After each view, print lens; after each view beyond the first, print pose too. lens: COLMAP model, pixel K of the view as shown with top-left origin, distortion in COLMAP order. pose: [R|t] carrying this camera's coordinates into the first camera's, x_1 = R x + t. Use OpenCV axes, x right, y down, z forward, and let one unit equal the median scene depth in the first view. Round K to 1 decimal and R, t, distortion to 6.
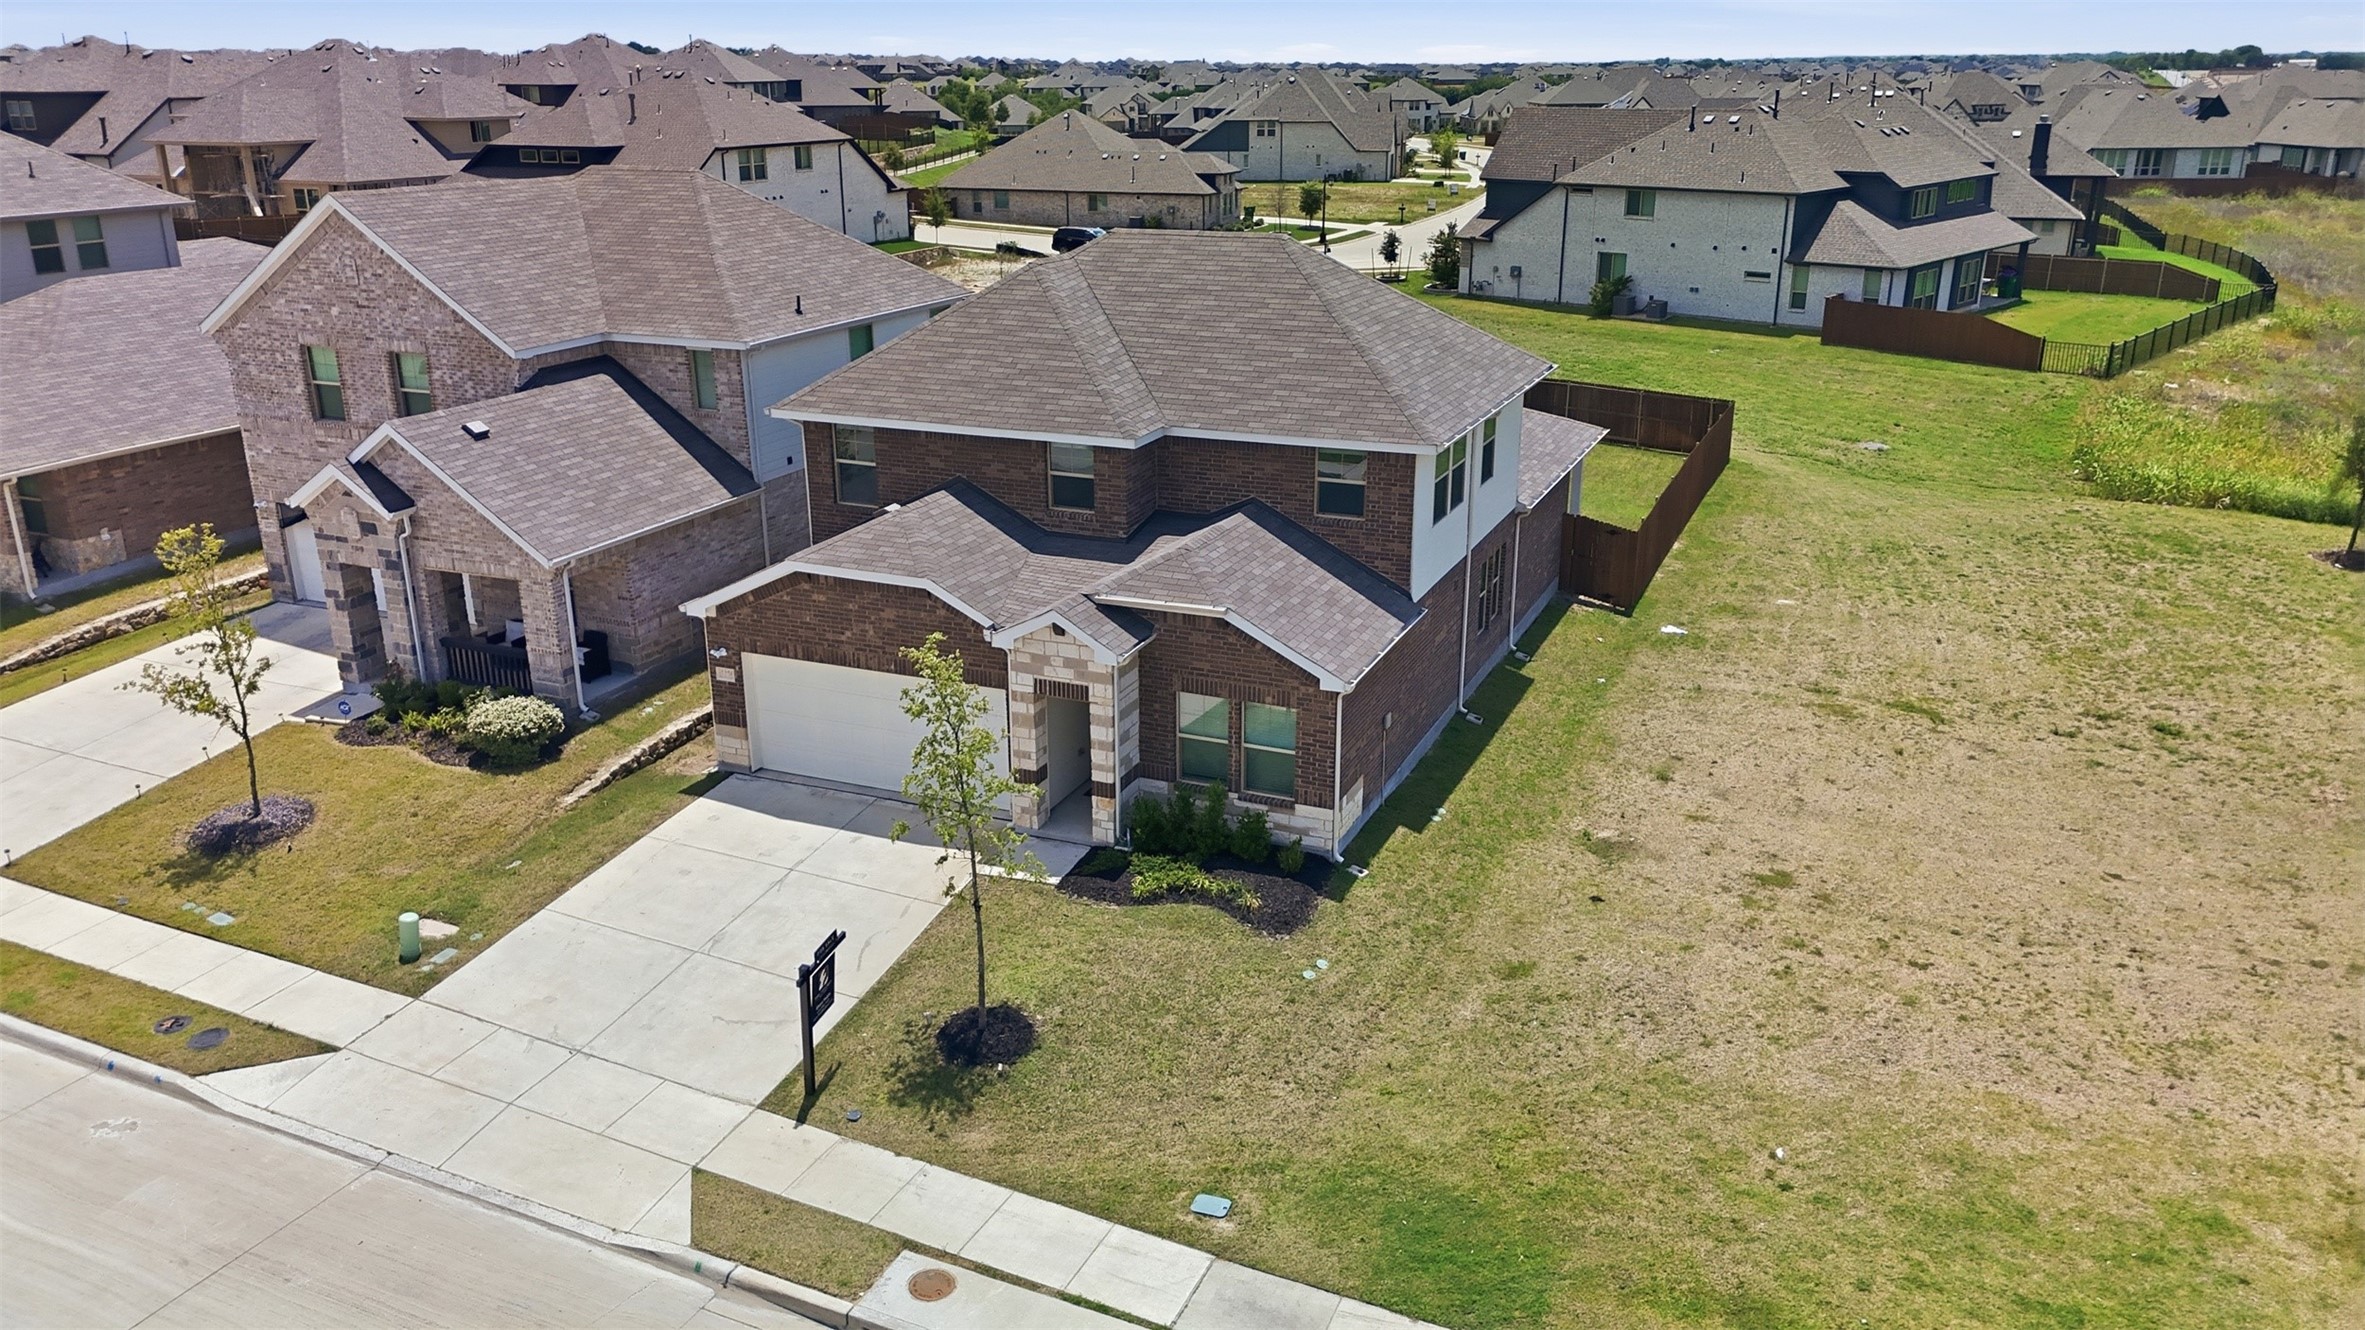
lens RADIAL K [[1742.5, 0, 1178.6], [0, 1742.5, 653.9], [0, 0, 1]] dist [0.080653, -0.090618]
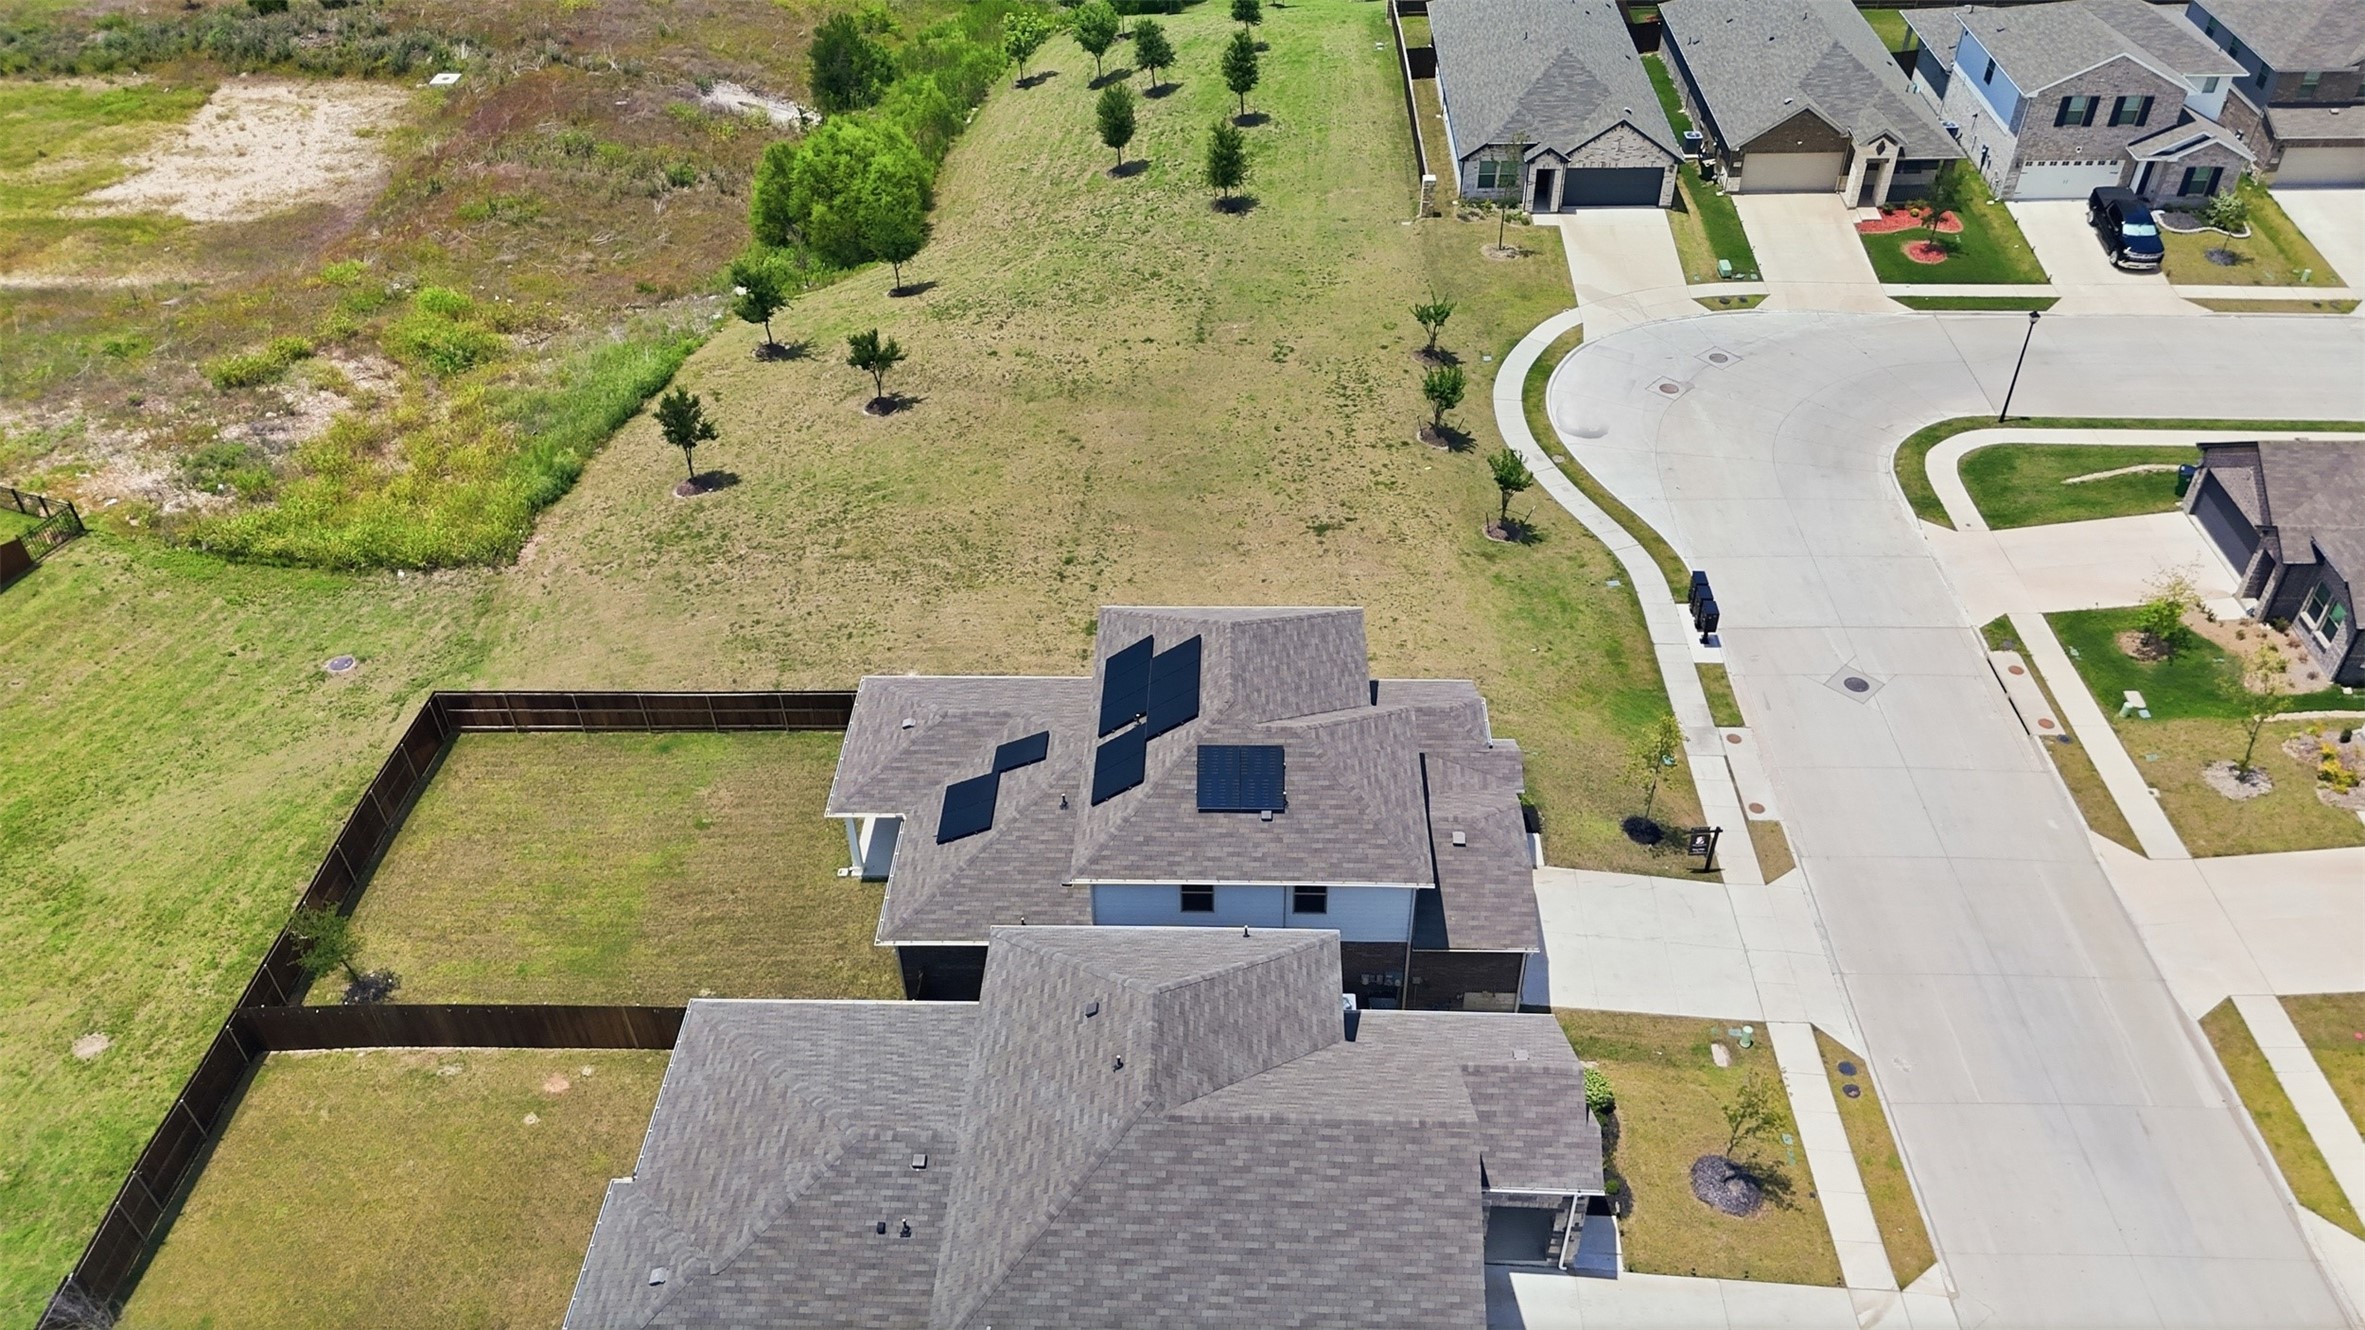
lens RADIAL K [[1742.5, 0, 1178.6], [0, 1742.5, 653.9], [0, 0, 1]] dist [0.080653, -0.090618]
pose [[-0.373188, -0.580893, 0.723390, -1.099385], [0.311903, 0.655781, 0.687509, -1.347219], [-0.873755, 0.482198, -0.063548, 1.177065]]
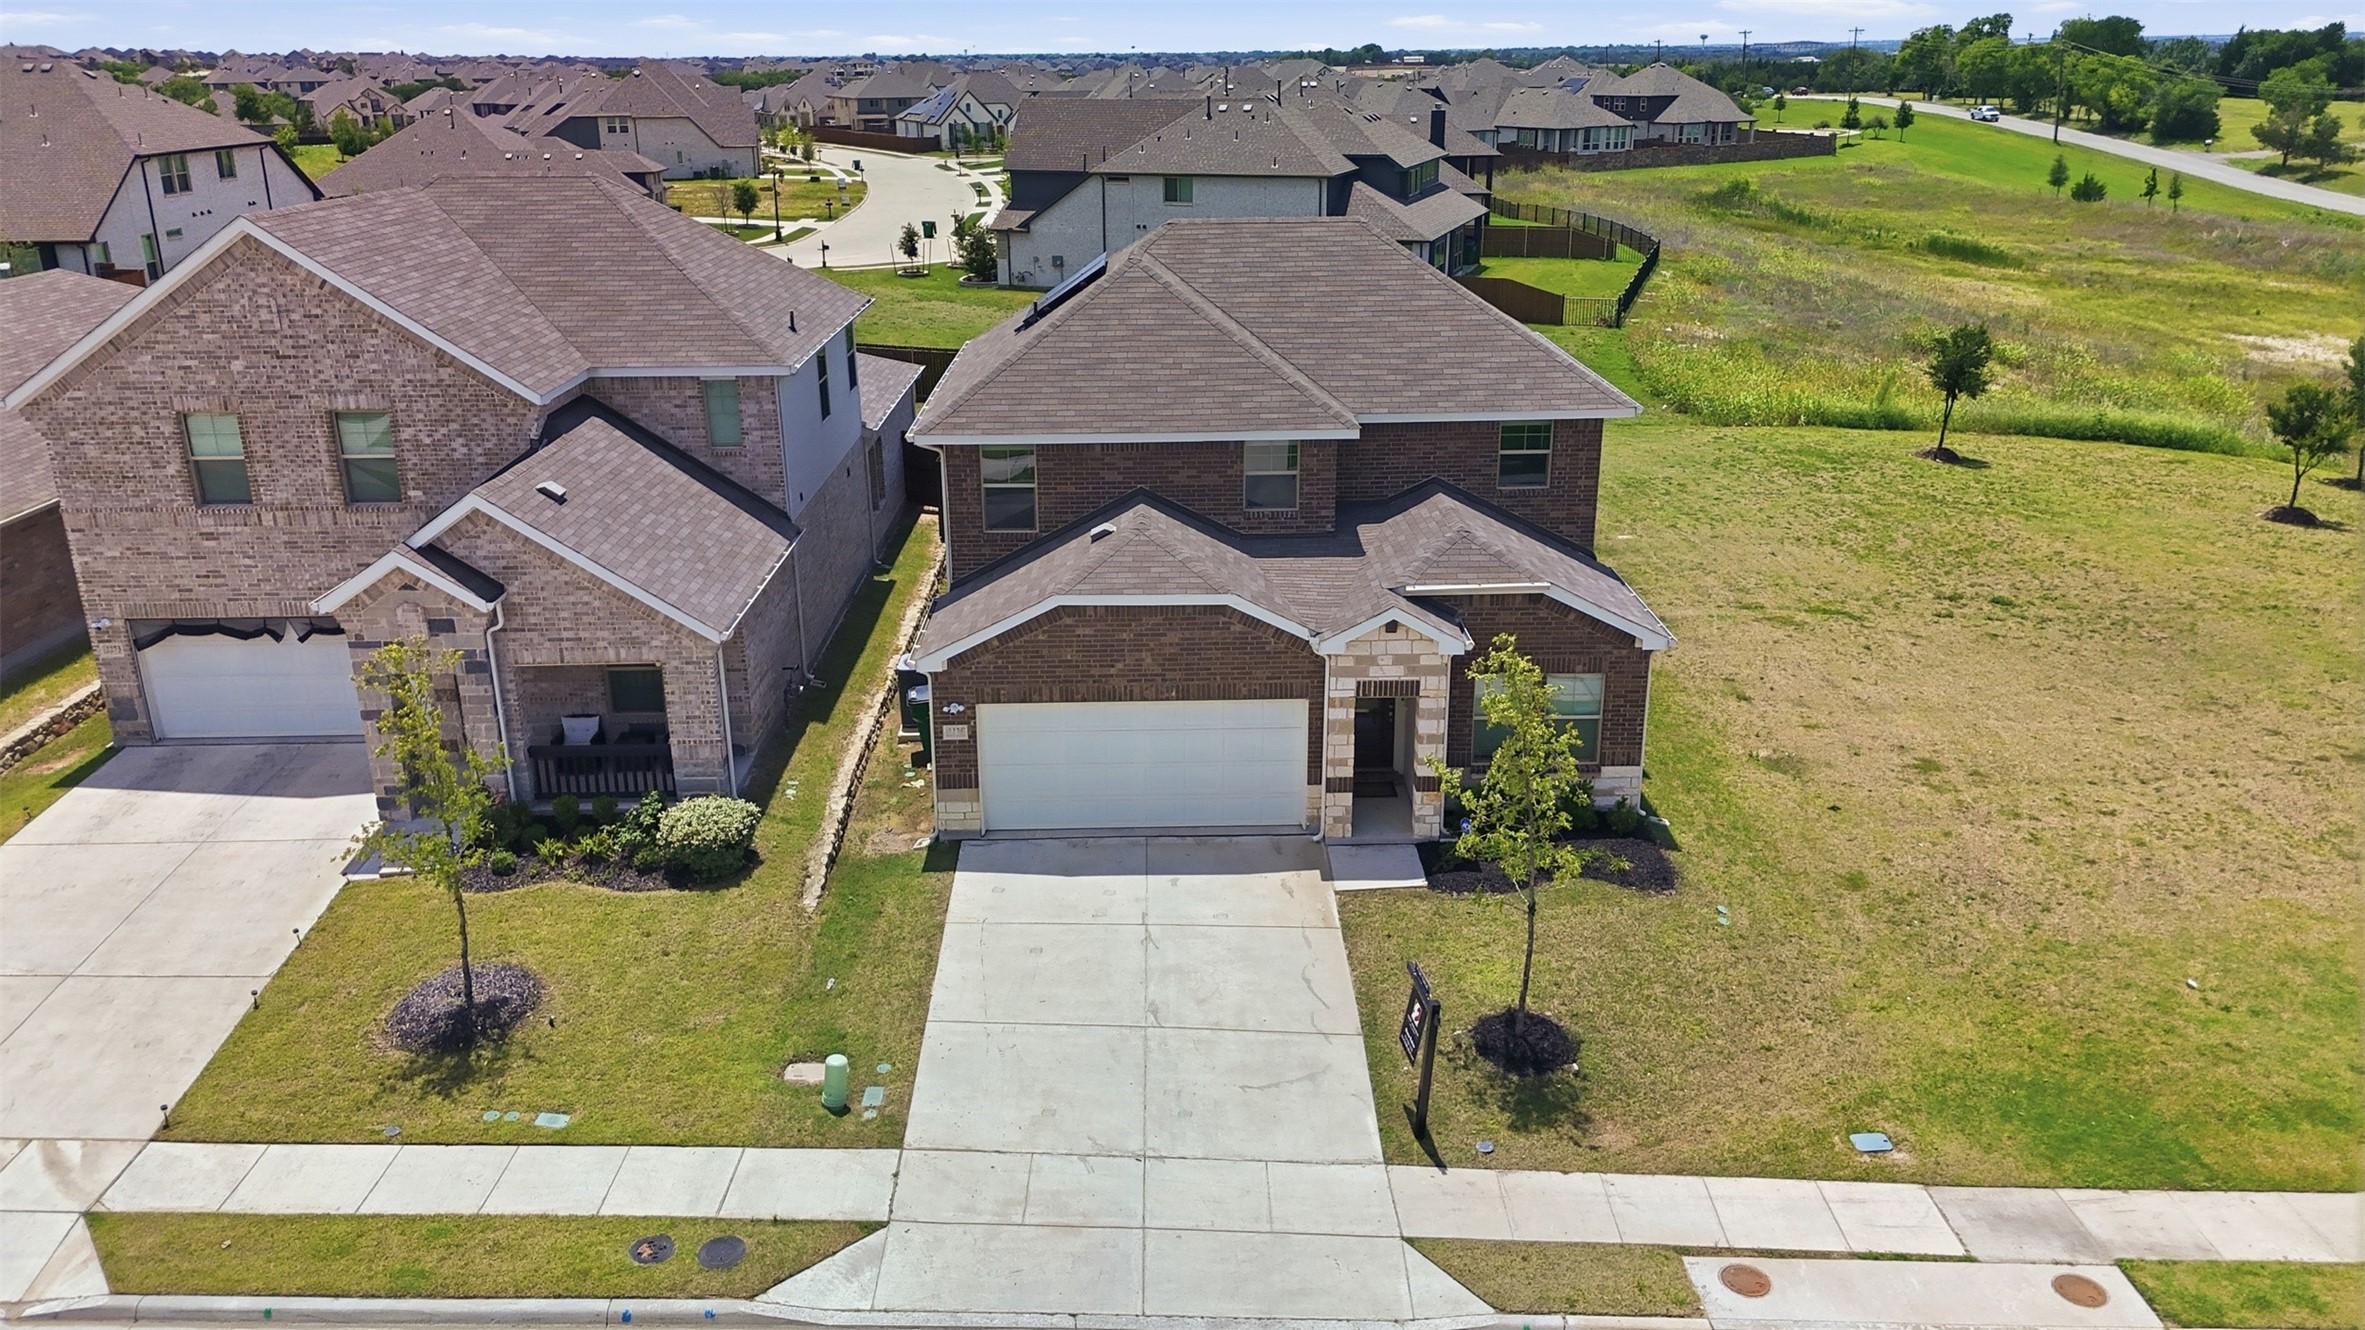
lens RADIAL K [[1742.5, 0, 1178.6], [0, 1742.5, 653.9], [0, 0, 1]] dist [0.080653, -0.090618]
pose [[0.912115, -0.136198, 0.386648, -0.462935], [0.135275, 0.990362, 0.029740, -0.036639], [-0.386972, 0.025177, 0.921748, 0.124338]]
